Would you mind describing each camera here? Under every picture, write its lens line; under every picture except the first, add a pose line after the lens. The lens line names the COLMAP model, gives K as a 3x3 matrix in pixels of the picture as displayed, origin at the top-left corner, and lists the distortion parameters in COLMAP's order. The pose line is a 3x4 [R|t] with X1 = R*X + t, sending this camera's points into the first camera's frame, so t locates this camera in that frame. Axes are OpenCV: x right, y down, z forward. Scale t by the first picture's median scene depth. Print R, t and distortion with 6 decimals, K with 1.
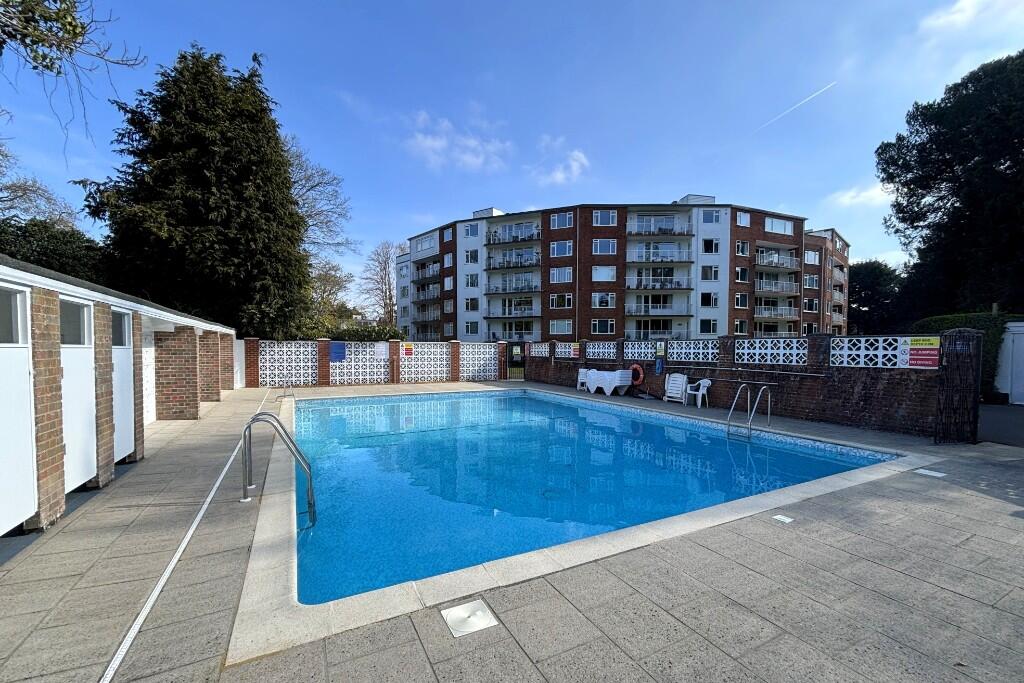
lens RADIAL K [[438.7, 0, 515.2], [0, 438.7, 369.4], [0, 0, 1]] dist [0.001342, -0.000239]
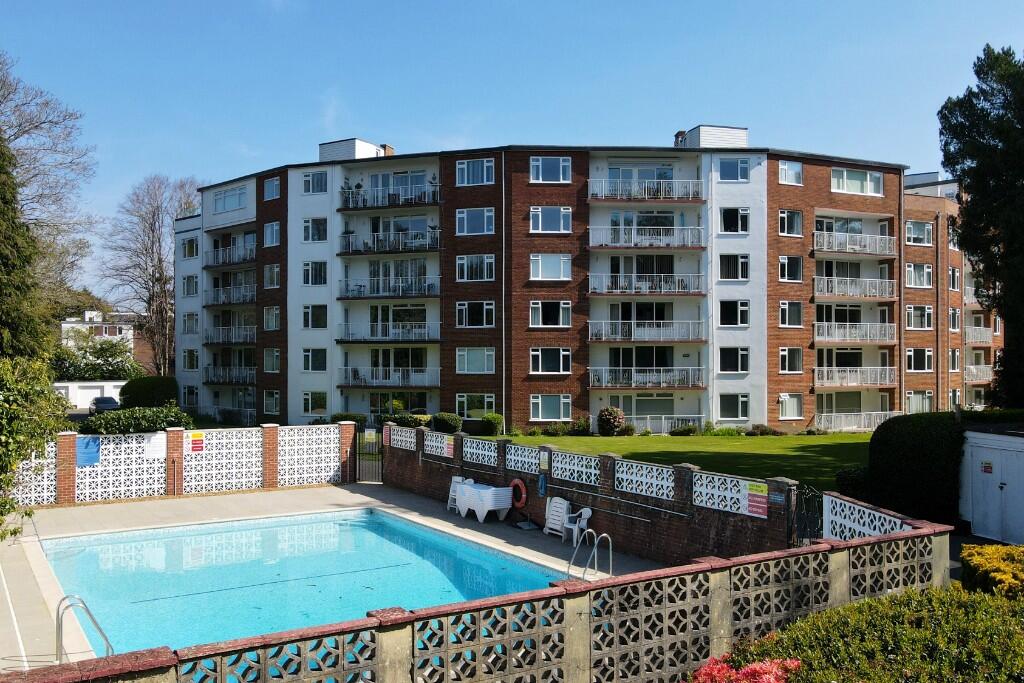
lens RADIAL K [[934.1, 0, 474.0], [0, 934.1, 346.4], [0, 0, 1]] dist [-0.010120, 0.007812]
pose [[0.998648, -0.002797, 0.051908, 0.042375], [0.005845, 0.998261, -0.058660, -0.046908], [-0.051653, 0.058885, 0.996928, -0.181682]]
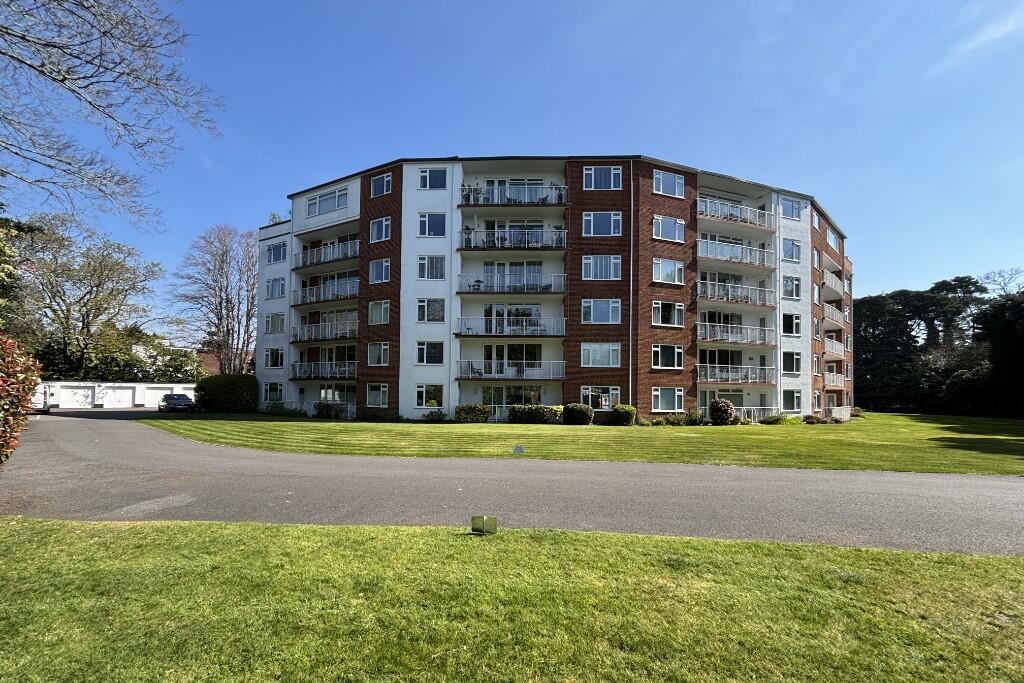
lens RADIAL K [[427.5, 0, 509.1], [0, 427.5, 385.9], [0, 0, 1]] dist [0.000069, -0.000144]
pose [[0.937080, 0.017022, 0.348700, -0.214032], [0.006726, 0.997745, -0.066783, -0.018905], [-0.349050, 0.064926, 0.934852, 0.525354]]
